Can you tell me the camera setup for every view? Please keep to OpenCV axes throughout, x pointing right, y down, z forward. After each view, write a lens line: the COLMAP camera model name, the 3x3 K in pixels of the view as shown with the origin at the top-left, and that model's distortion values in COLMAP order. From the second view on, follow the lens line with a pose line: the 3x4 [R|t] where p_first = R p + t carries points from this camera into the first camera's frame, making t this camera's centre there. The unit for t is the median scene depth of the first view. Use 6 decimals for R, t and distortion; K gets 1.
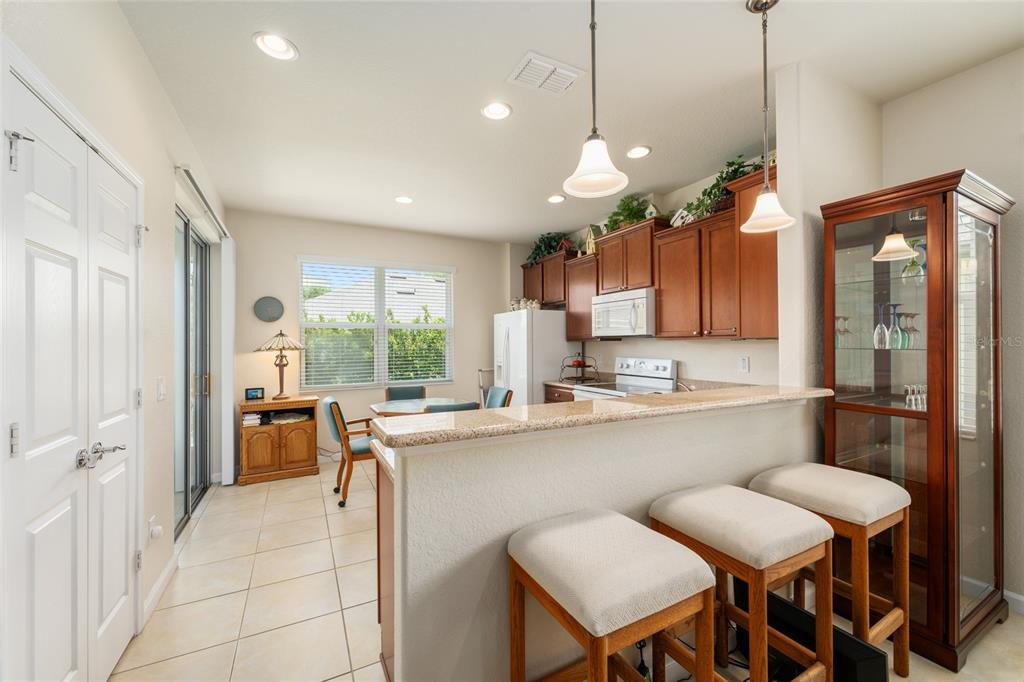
lens RADIAL K [[406.5, 0, 516.9], [0, 406.5, 345.2], [0, 0, 1]] dist [-0.003020, 0.000883]
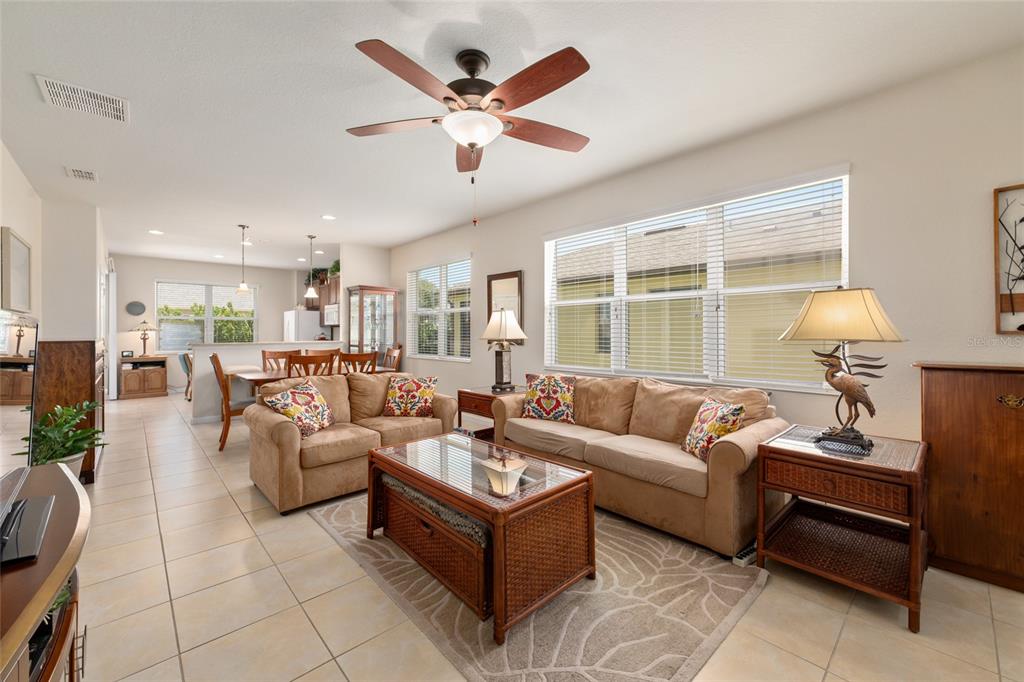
lens RADIAL K [[406.5, 0, 515.3], [0, 406.5, 333.0], [0, 0, 1]] dist [-0.003020, 0.000883]
pose [[0.964386, 0.003743, 0.264471, 0.575063], [-0.003684, 0.999993, -0.000719, 0.018061], [-0.264471, -0.000281, 0.964393, -1.259868]]
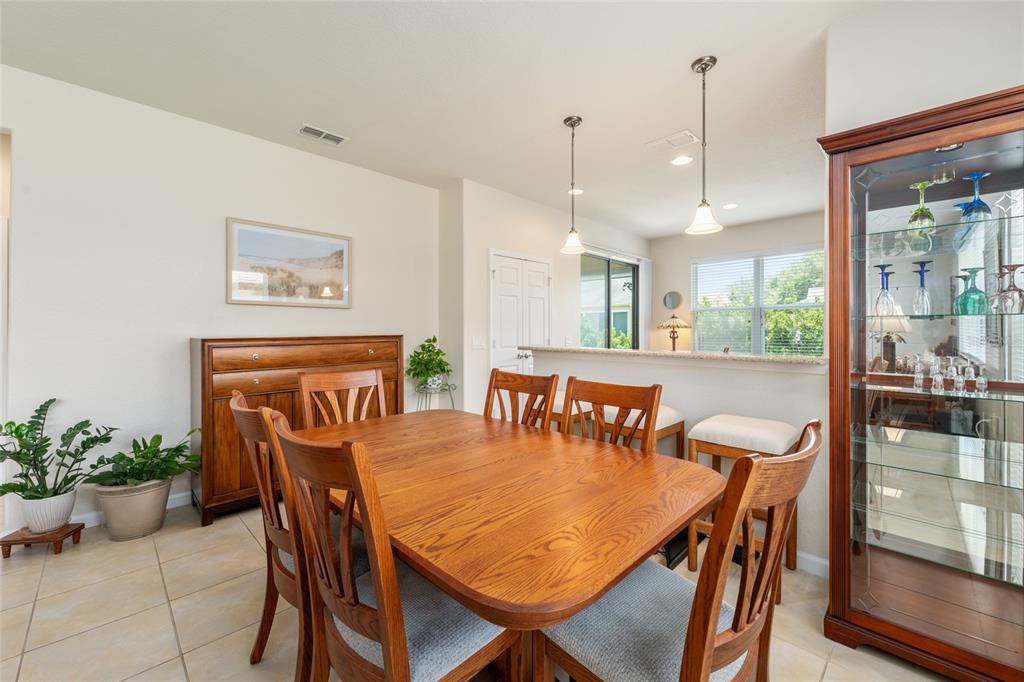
lens RADIAL K [[406.5, 0, 513.7], [0, 406.5, 333.6], [0, 0, 1]] dist [-0.003020, 0.000883]
pose [[0.285058, 0.017926, -0.958343, 0.688580], [-0.007095, 0.999837, 0.016592, 0.013813], [0.958484, 0.002069, 0.285139, 0.008340]]
